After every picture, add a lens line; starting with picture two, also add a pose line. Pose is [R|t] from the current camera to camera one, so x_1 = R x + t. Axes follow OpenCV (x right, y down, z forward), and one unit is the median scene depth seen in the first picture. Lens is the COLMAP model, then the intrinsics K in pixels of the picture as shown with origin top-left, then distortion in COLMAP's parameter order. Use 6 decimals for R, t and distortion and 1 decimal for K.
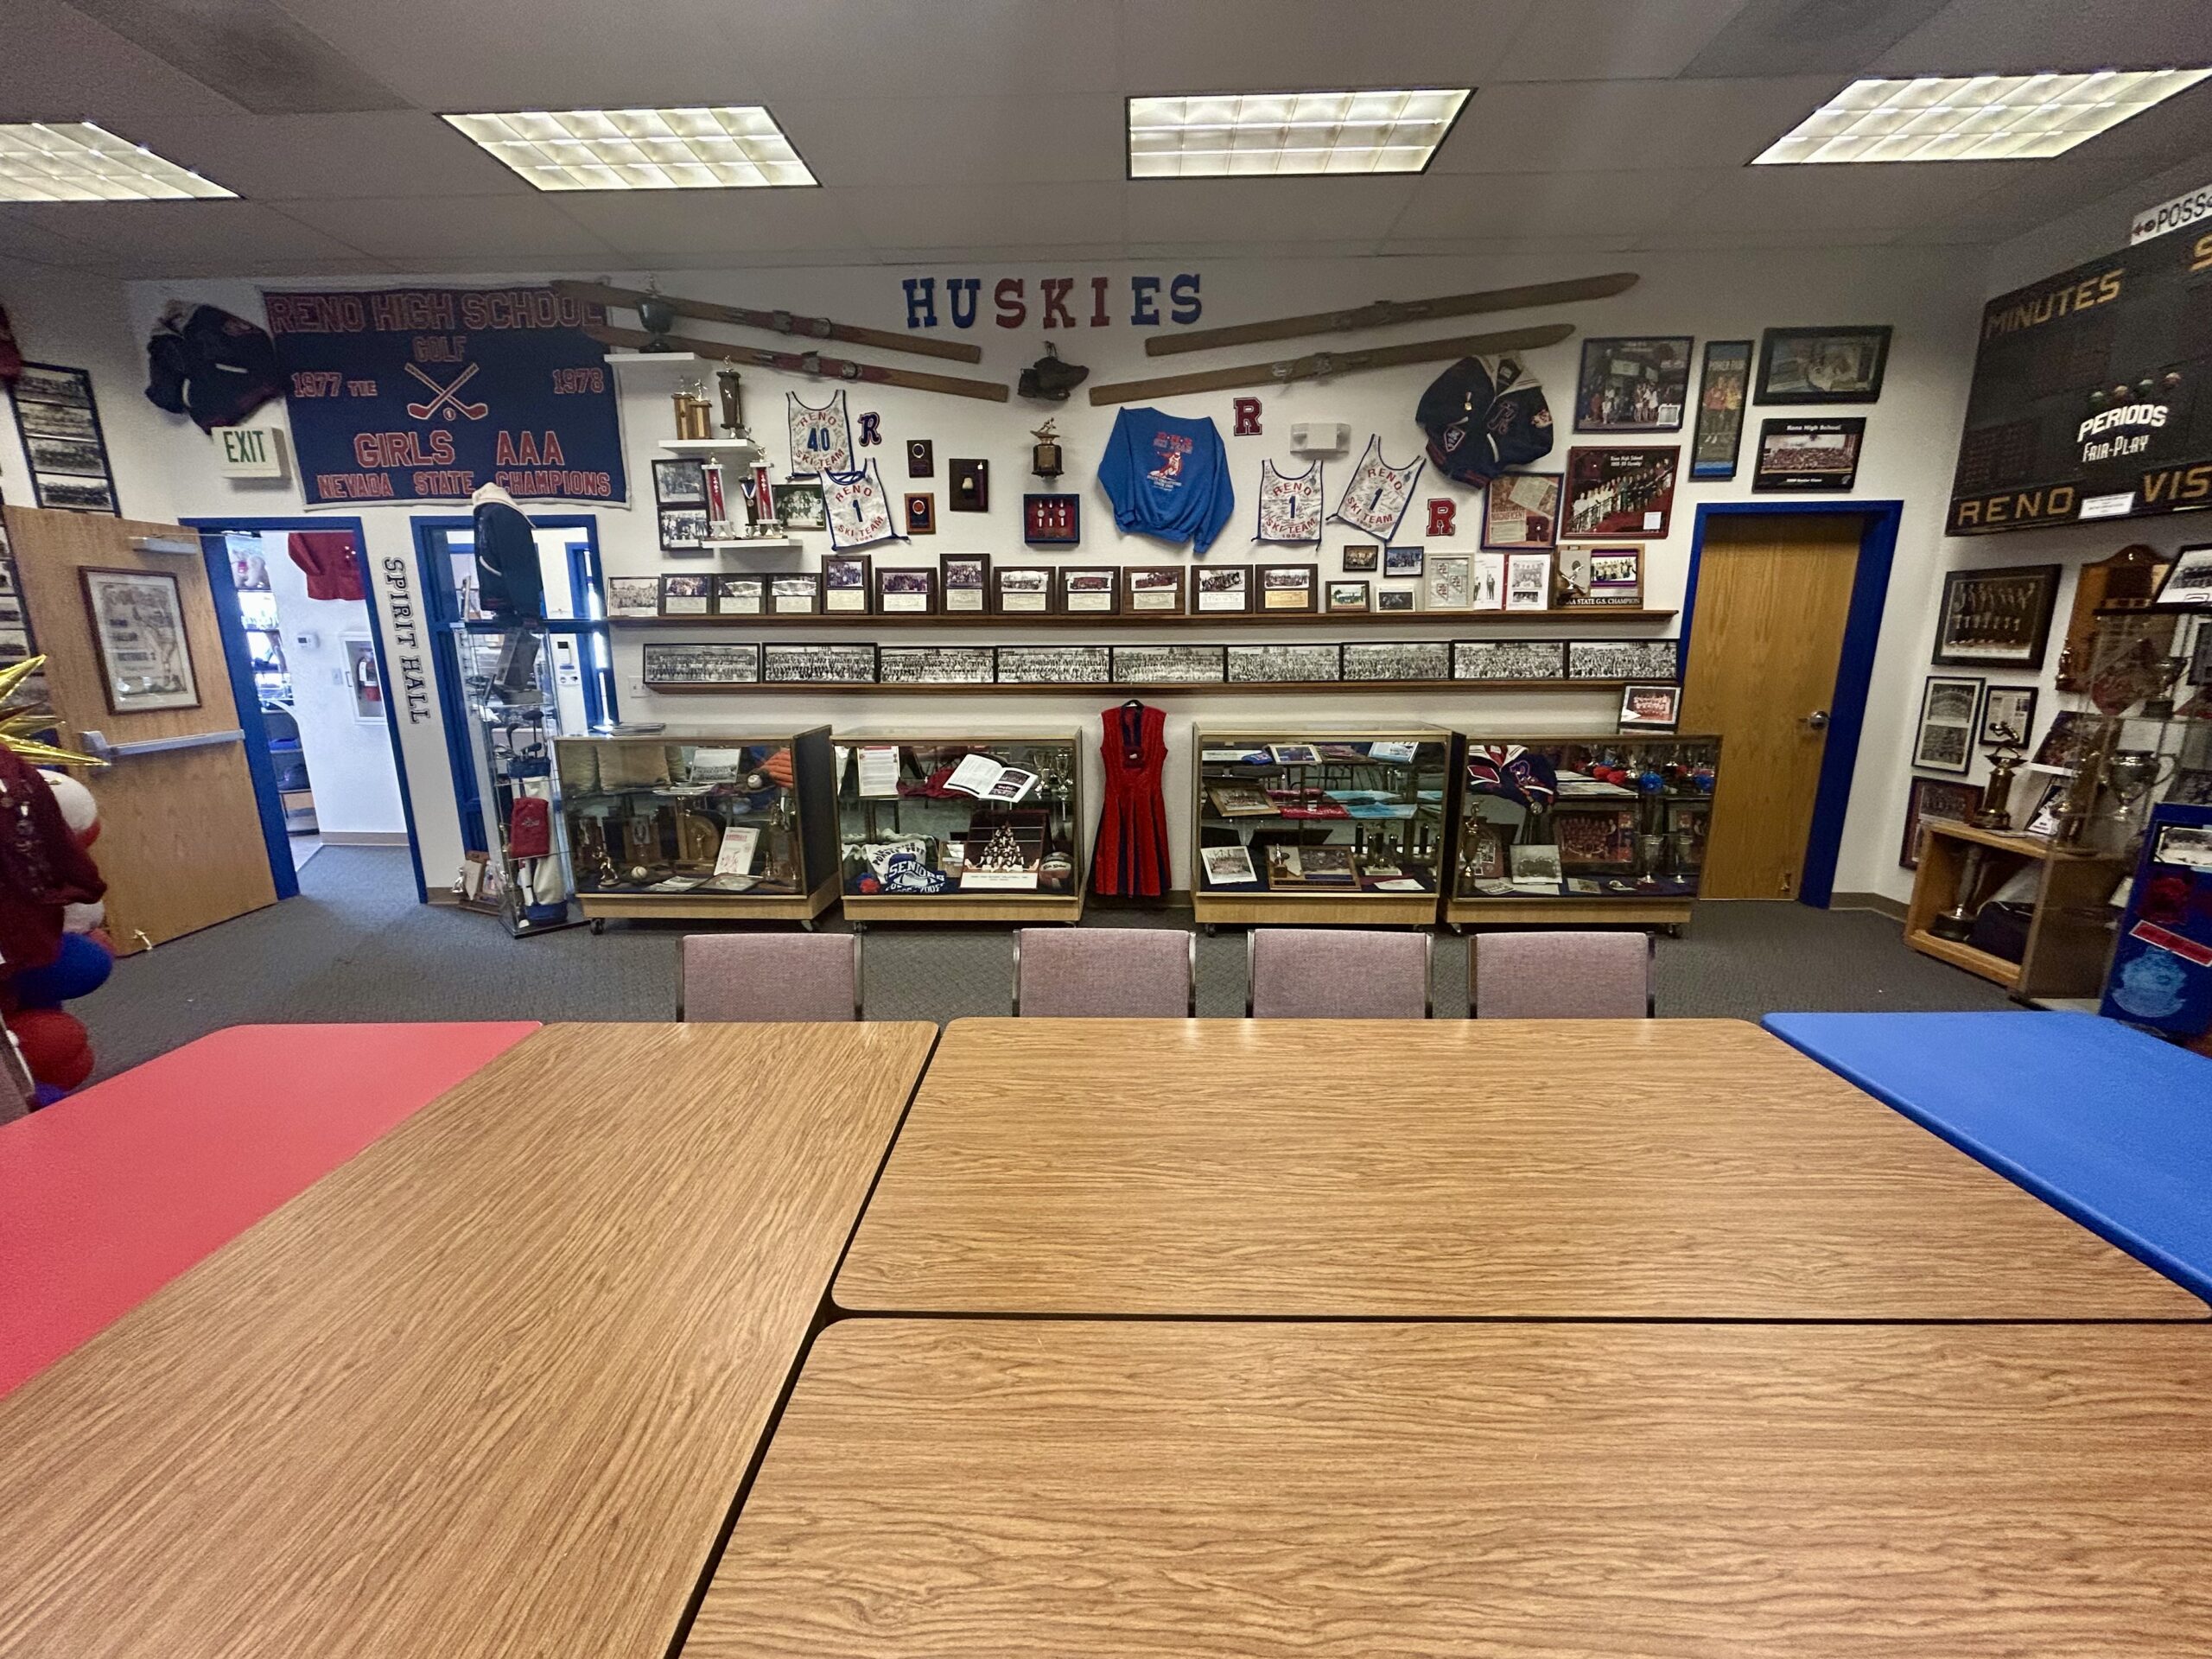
lens RADIAL K [[889.2, 0, 1108.0], [0, 889.2, 826.4], [0, 0, 1]] dist [0.000079, 0.000005]
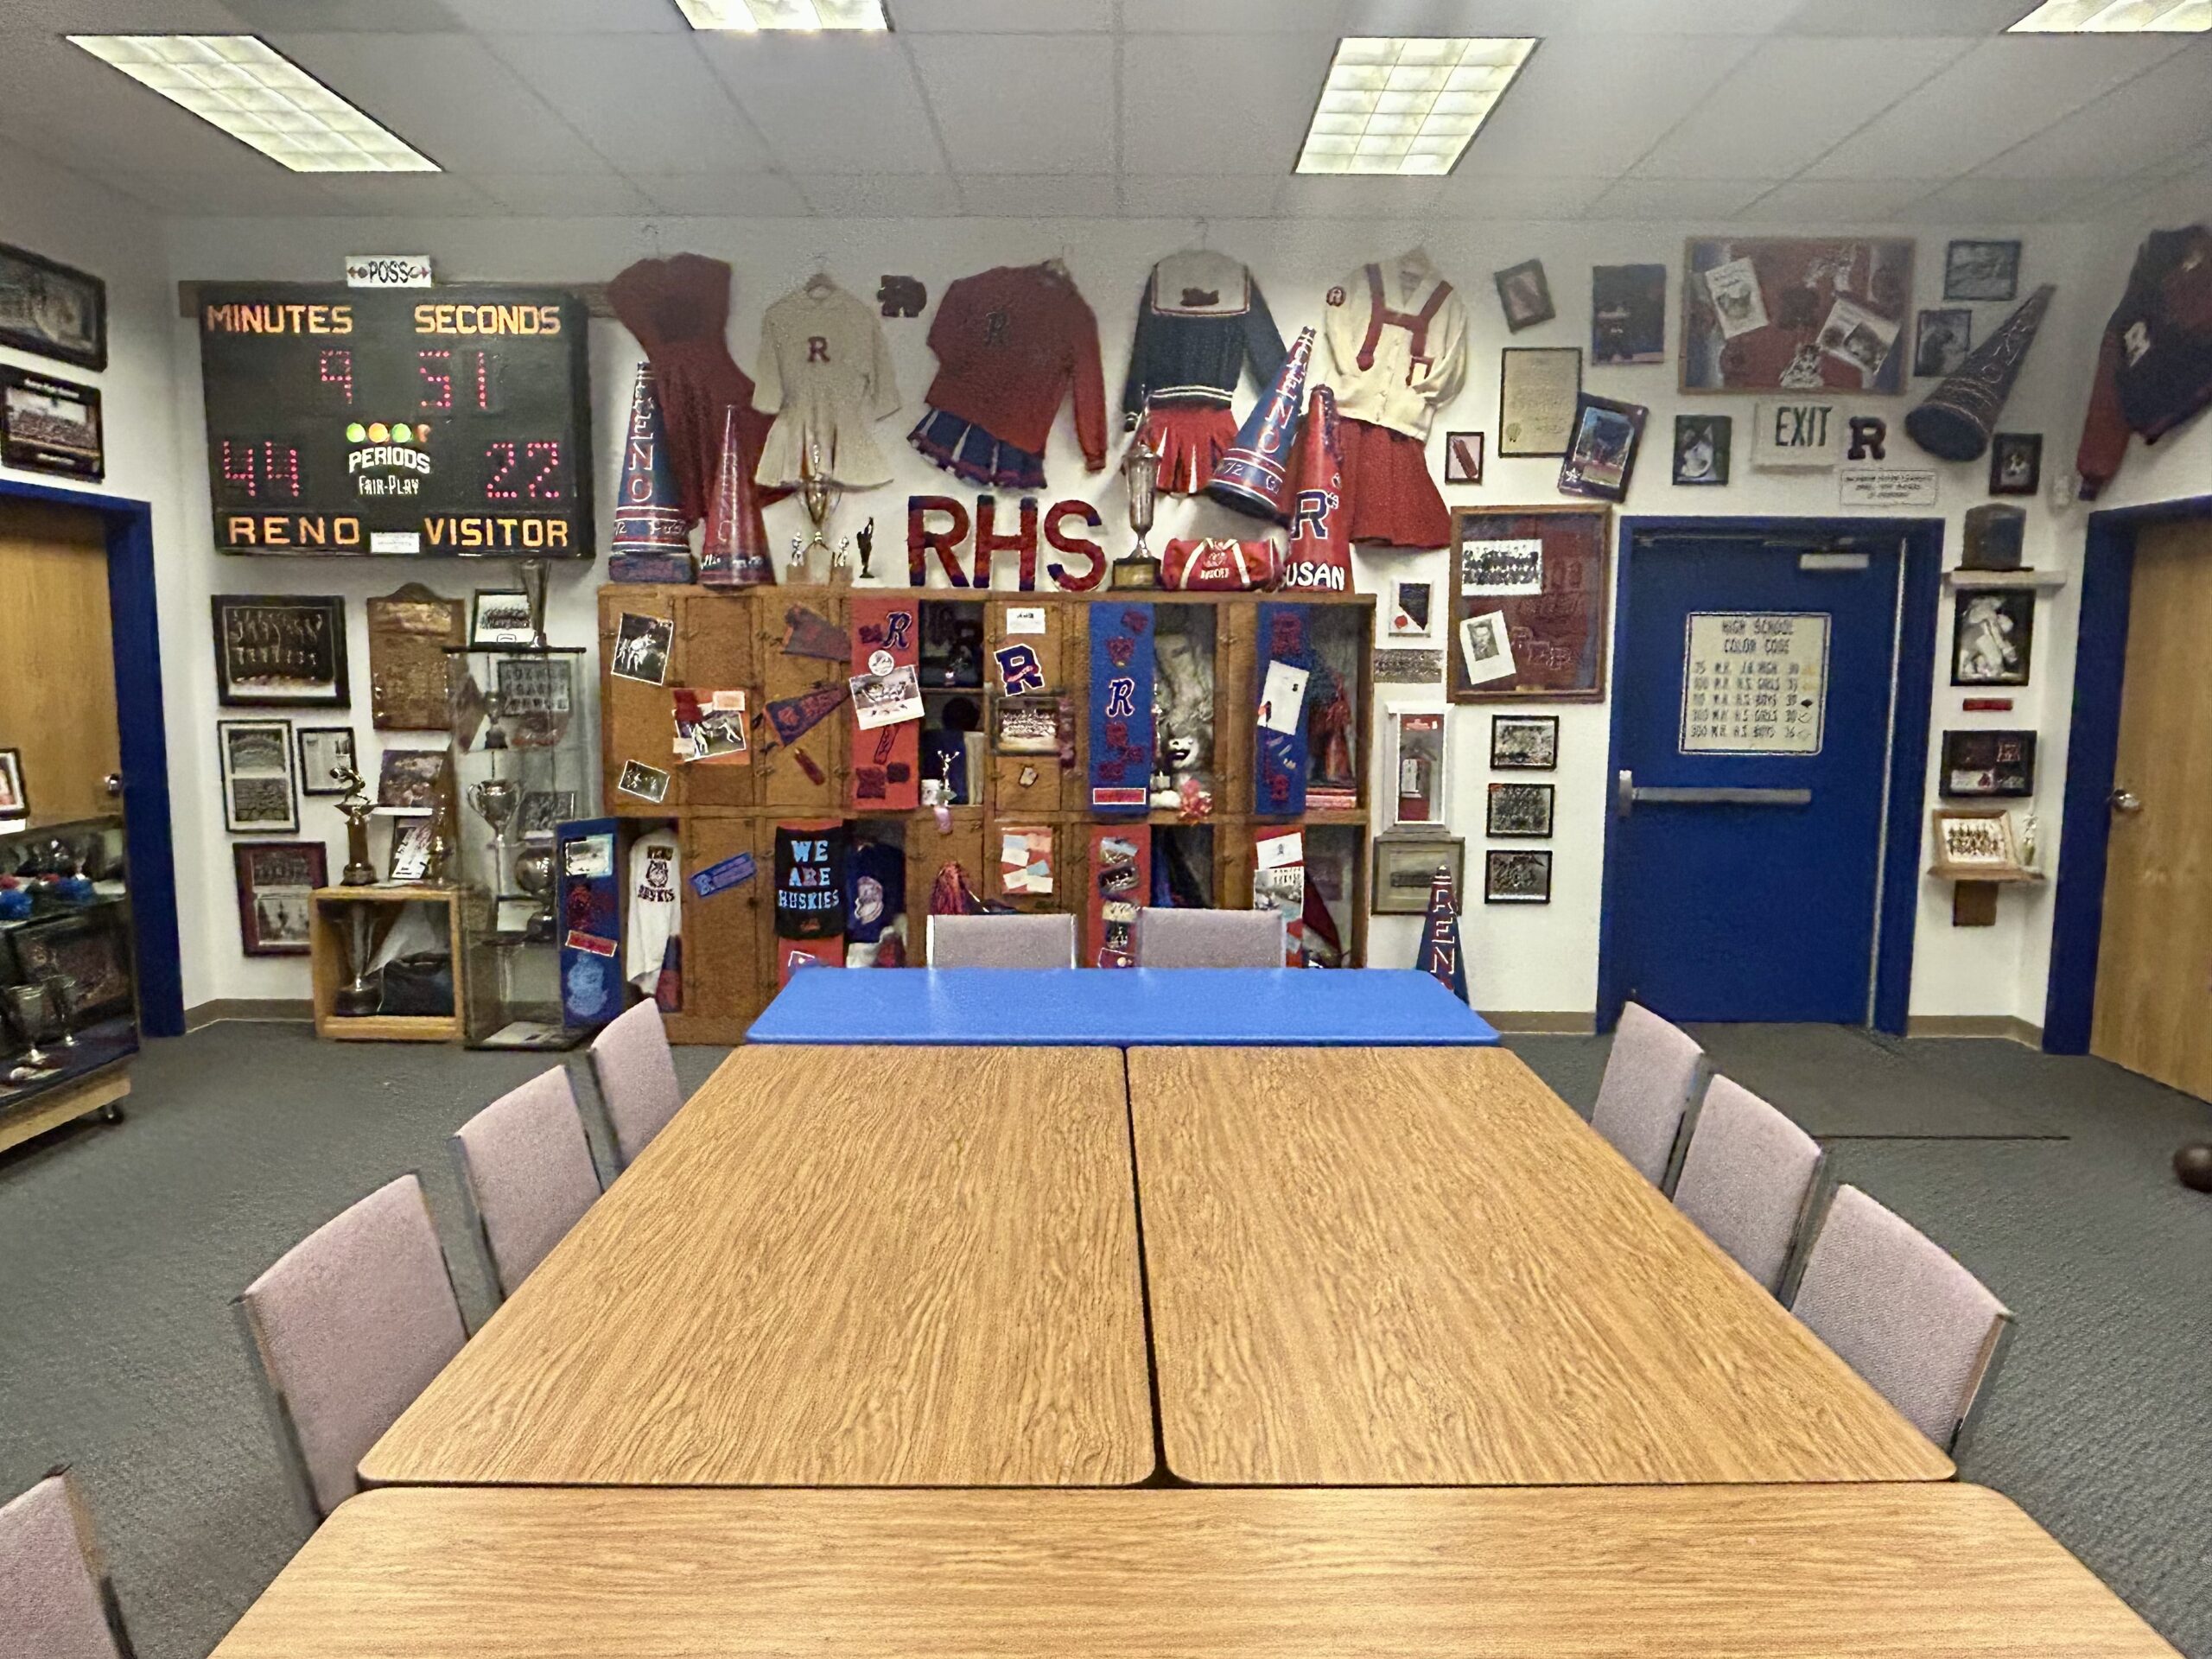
lens RADIAL K [[1444.8, 0, 1092.1], [0, 1444.8, 825.3], [0, 0, 1]] dist [-0.000219, -0.007422]
pose [[-0.014103, -0.111087, 0.993711, -0.411755], [0.207008, 0.971954, 0.111592, -0.059481], [-0.978238, 0.207280, 0.009288, 0.233507]]
